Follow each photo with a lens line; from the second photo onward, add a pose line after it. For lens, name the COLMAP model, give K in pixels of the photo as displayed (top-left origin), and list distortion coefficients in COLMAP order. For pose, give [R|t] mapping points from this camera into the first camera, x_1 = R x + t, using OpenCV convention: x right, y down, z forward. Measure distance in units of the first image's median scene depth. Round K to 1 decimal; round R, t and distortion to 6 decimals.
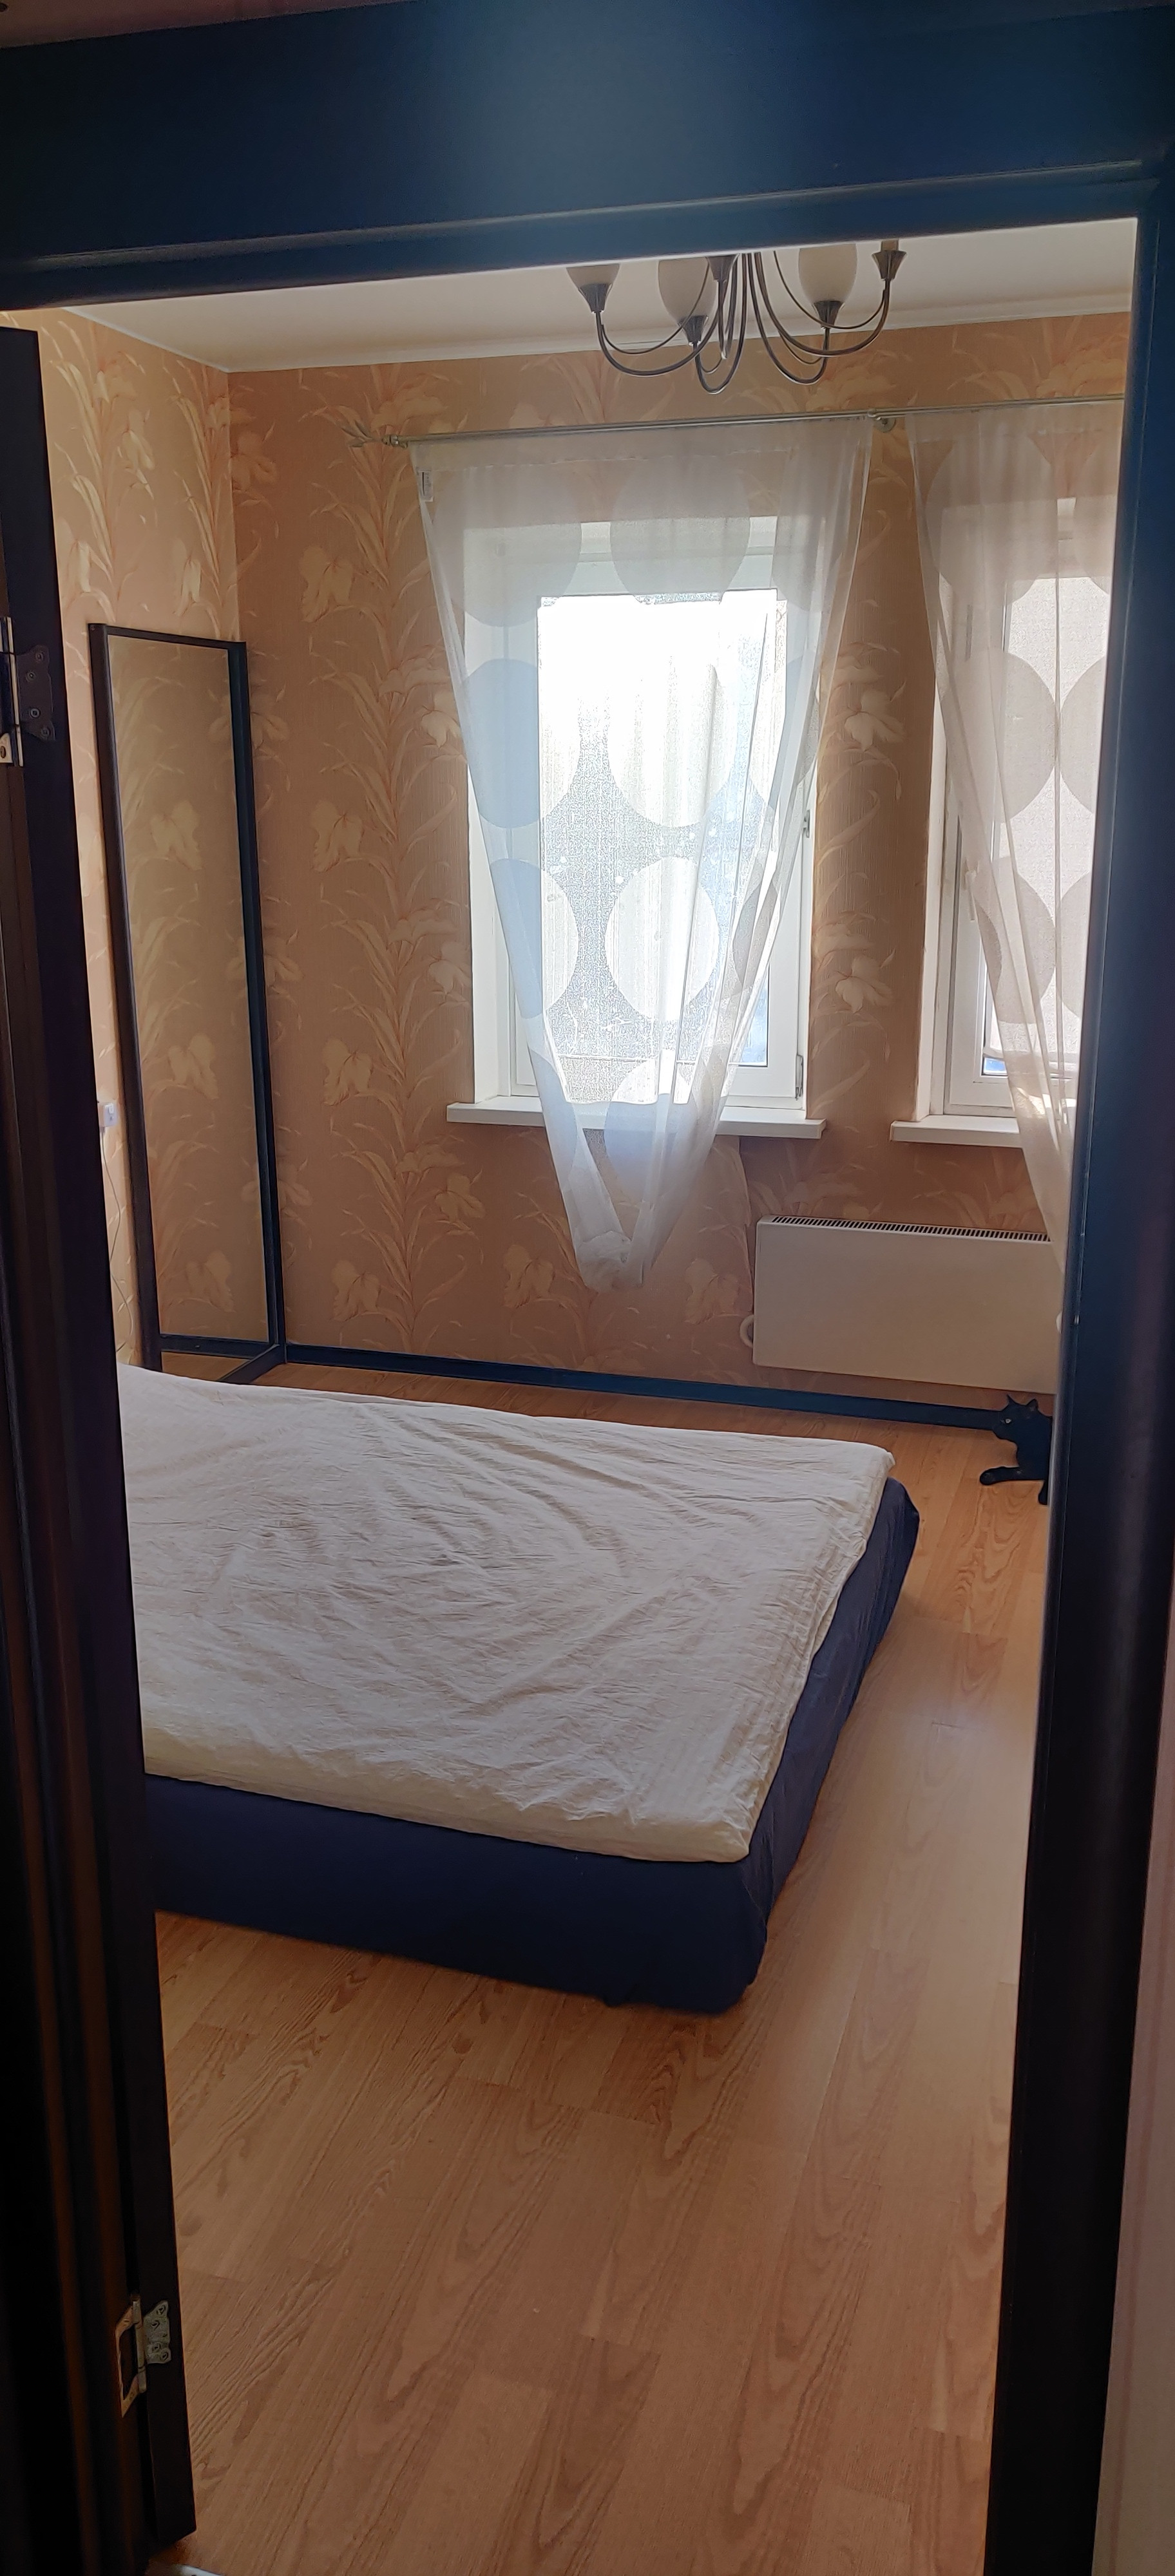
lens RADIAL K [[1925.7, 0, 593.6], [0, 1925.7, 1291.5], [0, 0, 1]] dist [0.051192, -0.026919]
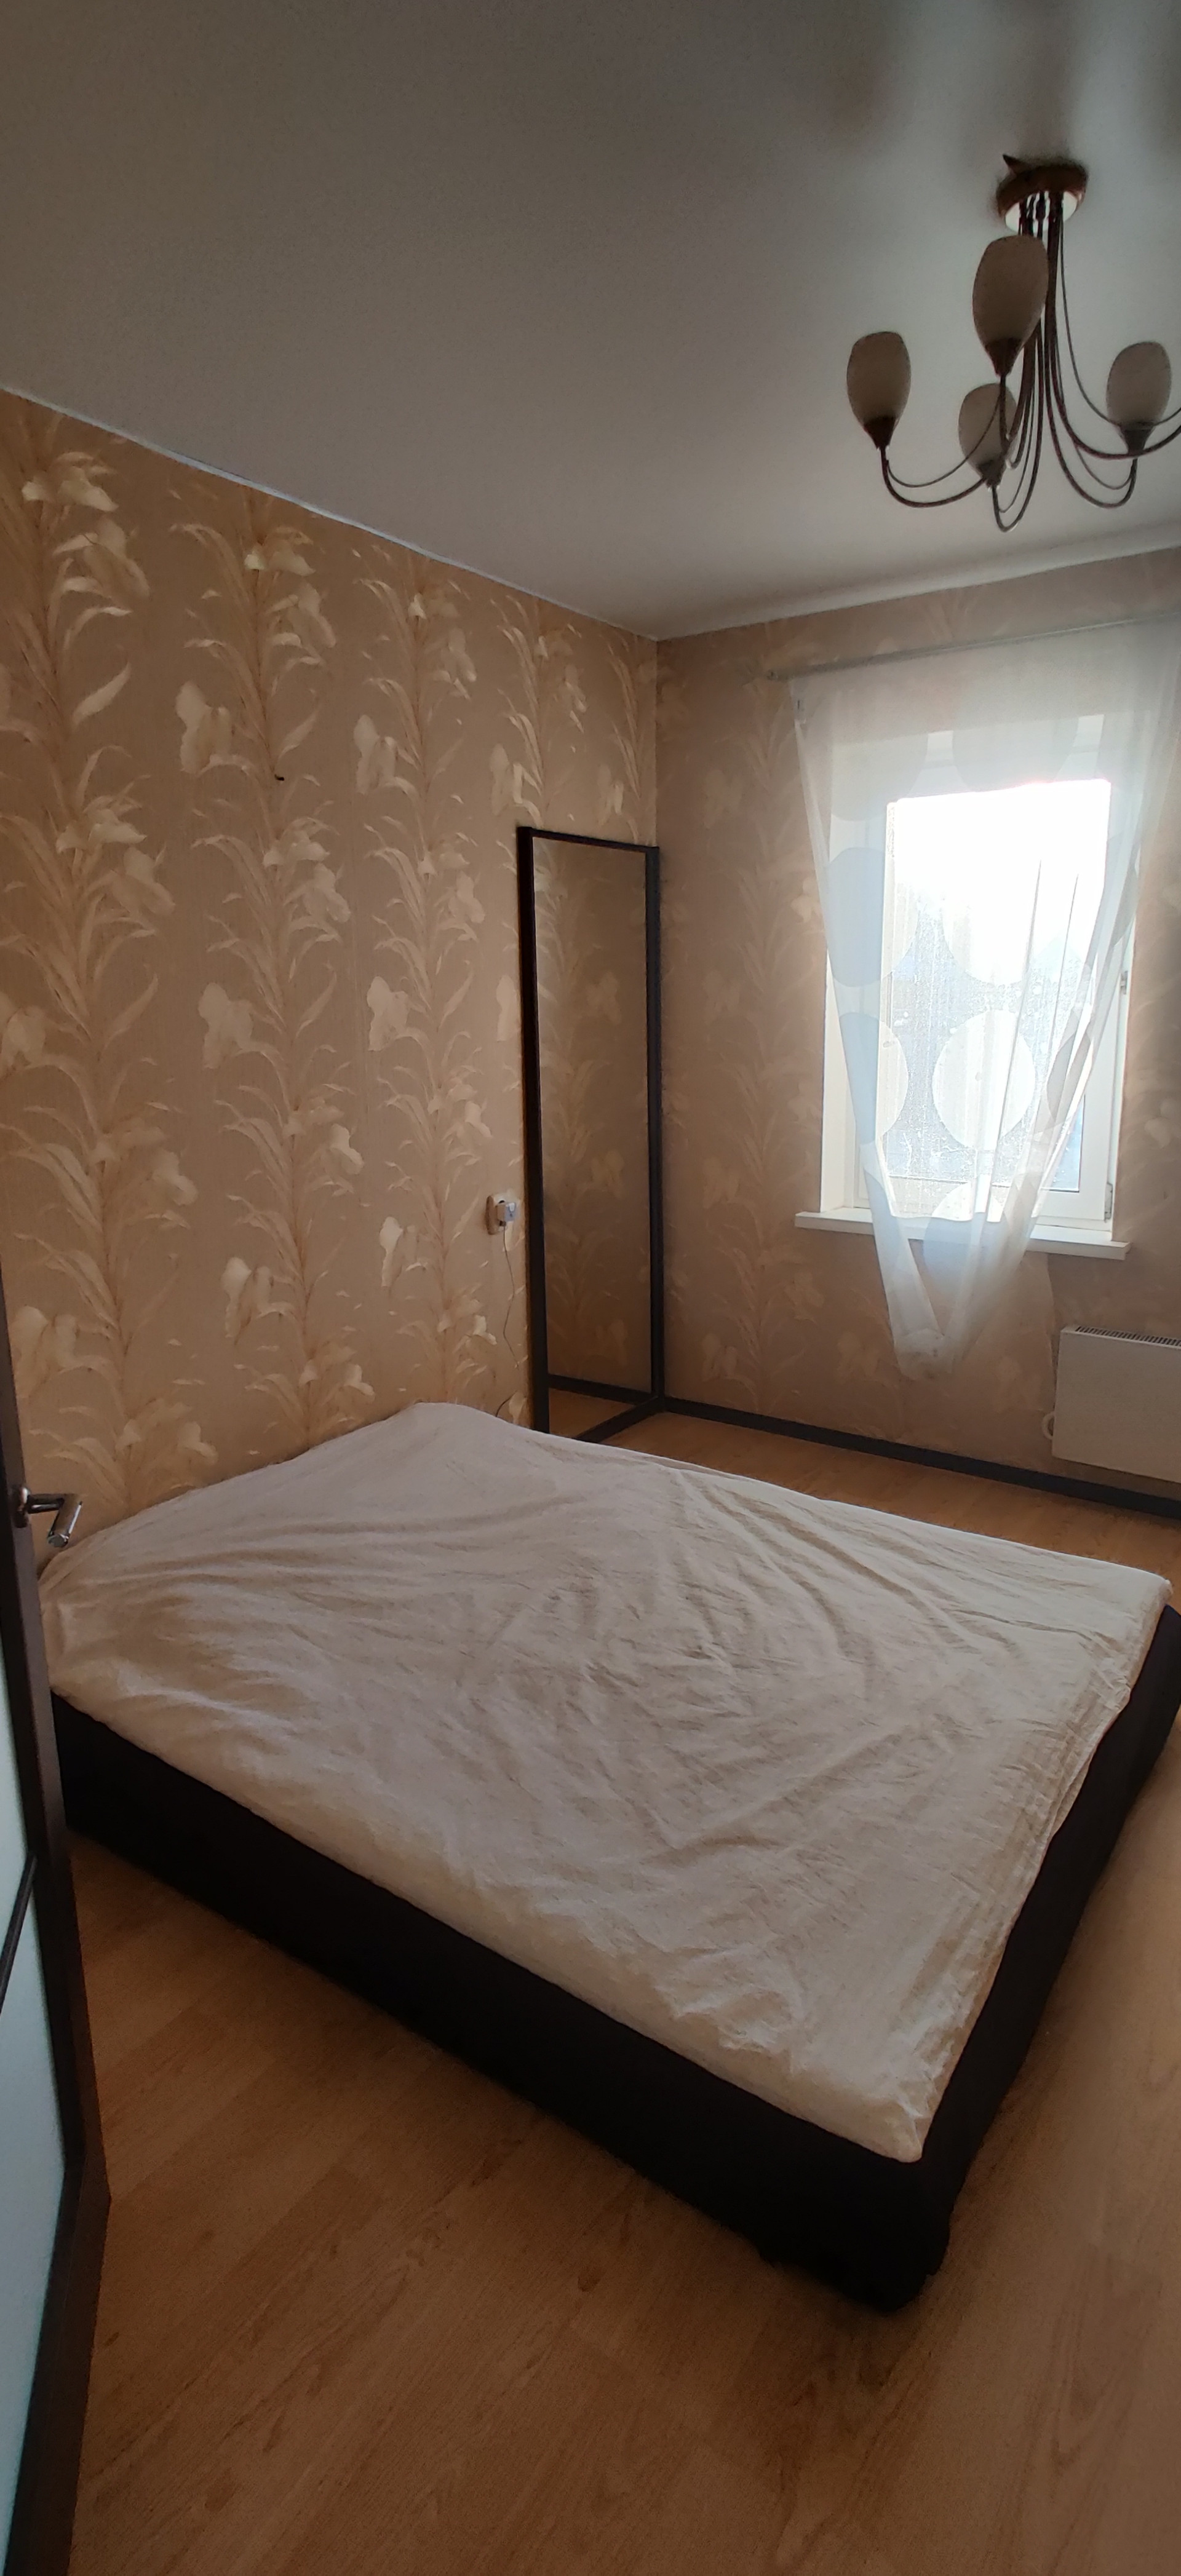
lens RADIAL K [[1294.6, 0, 598.3], [0, 1294.6, 1241.3], [0, 0, 1]] dist [0.008181, -0.004212]
pose [[0.956045, 0.051996, -0.288574, 0.053782], [-0.069833, 0.996210, -0.051857, -0.037487], [0.284784, 0.069729, 0.956052, 0.247366]]
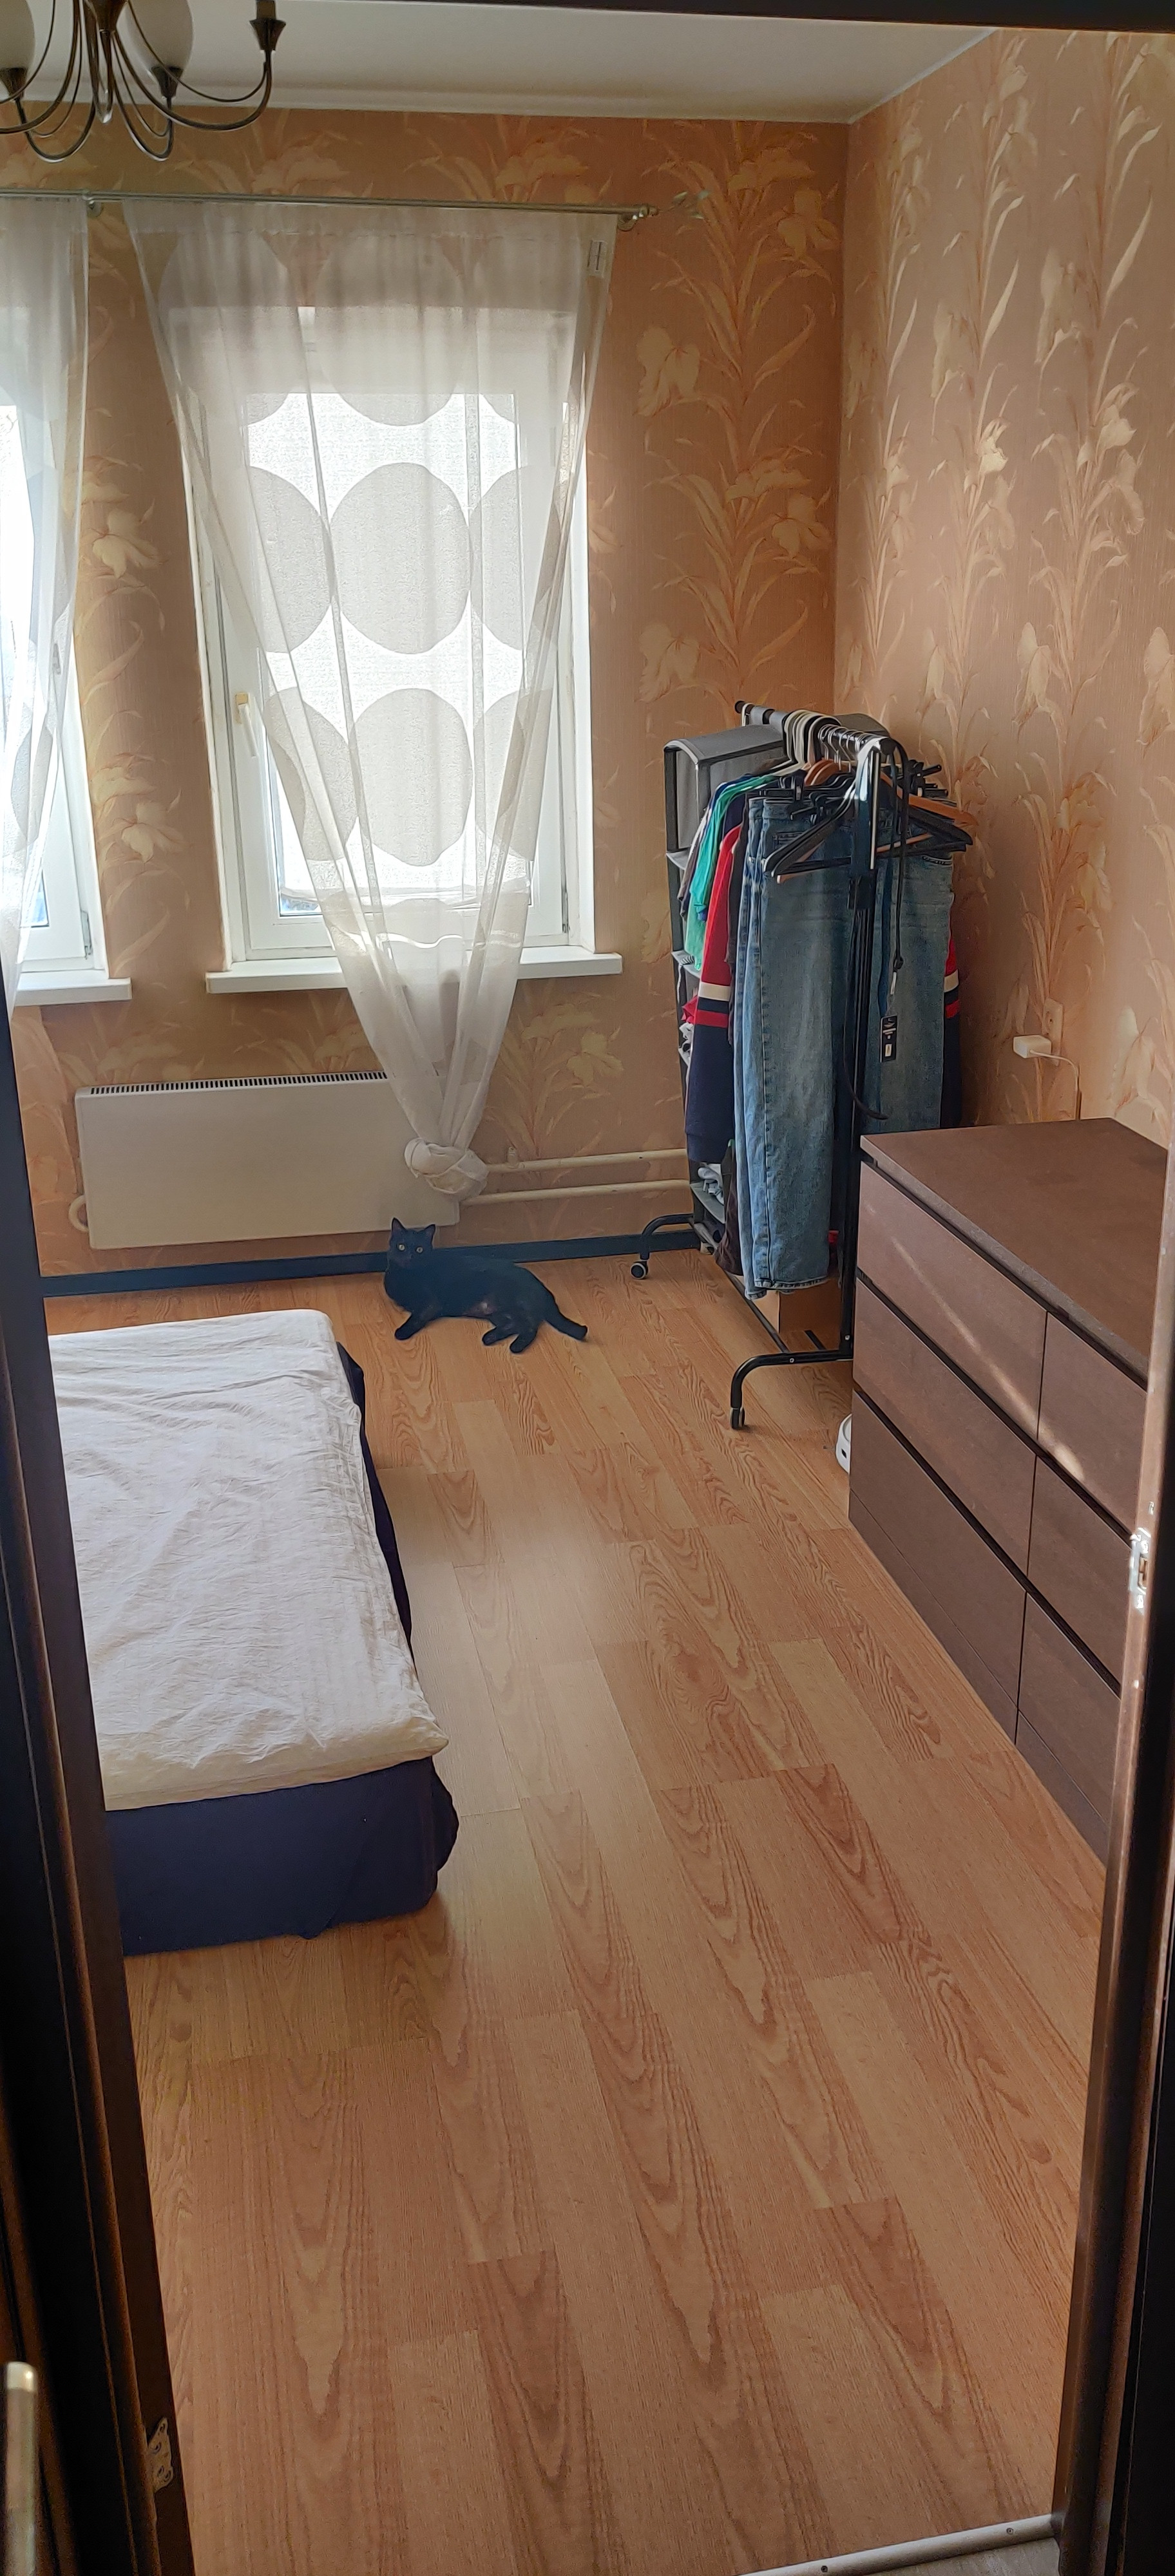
lens RADIAL K [[1925.7, 0, 612.6], [0, 1925.7, 1266.5], [0, 0, 1]] dist [0.051192, -0.026919]
pose [[0.877730, -0.175039, 0.446041, -0.147550], [0.142428, 0.984121, 0.105923, -0.022155], [-0.457499, -0.029443, 0.888723, 0.064266]]
